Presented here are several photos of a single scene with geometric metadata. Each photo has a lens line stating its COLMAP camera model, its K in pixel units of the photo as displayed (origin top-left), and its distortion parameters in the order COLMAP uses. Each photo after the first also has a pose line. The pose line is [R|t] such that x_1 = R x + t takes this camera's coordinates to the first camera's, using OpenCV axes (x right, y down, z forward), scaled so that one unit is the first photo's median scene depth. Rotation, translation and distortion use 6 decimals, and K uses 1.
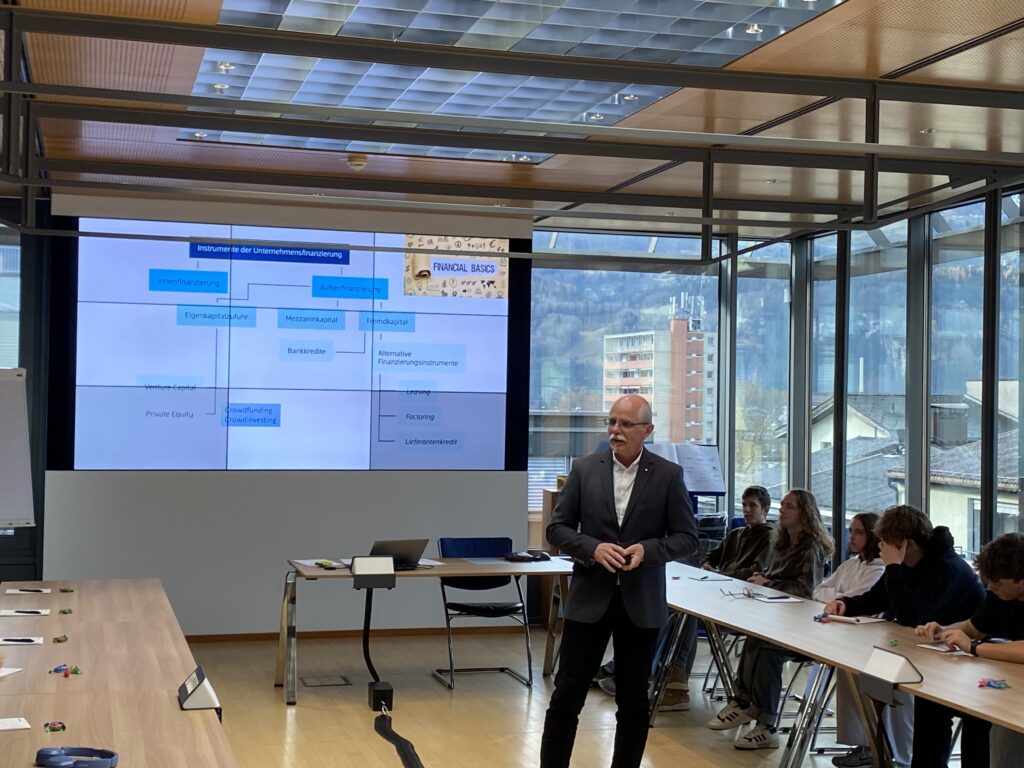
lens RADIAL K [[1549.2, 0, 512.0], [0, 1549.2, 384.0], [0, 0, 1]] dist [0.200522, -0.507911]
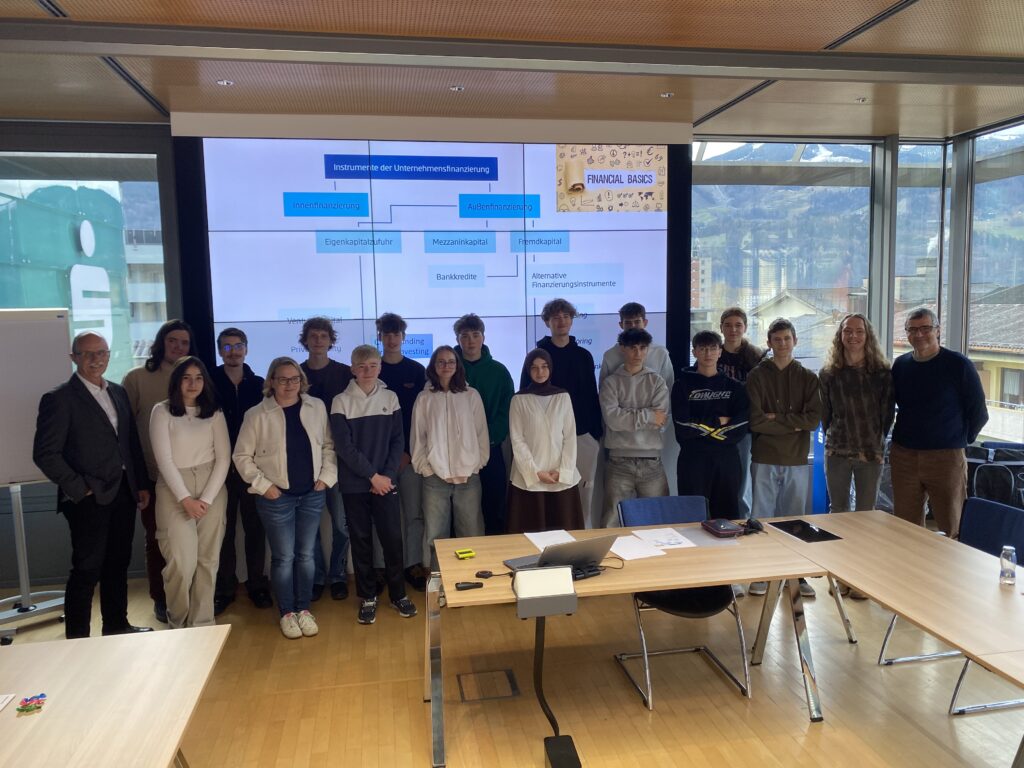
lens RADIAL K [[795.9, 0, 512.0], [0, 795.9, 384.0], [0, 0, 1]] dist [0.138461, -0.246518]
pose [[0.995079, -0.026802, -0.095391, -0.054976], [0.037621, 0.992827, 0.113486, -0.010357], [0.091665, -0.116516, 0.988950, 0.523668]]
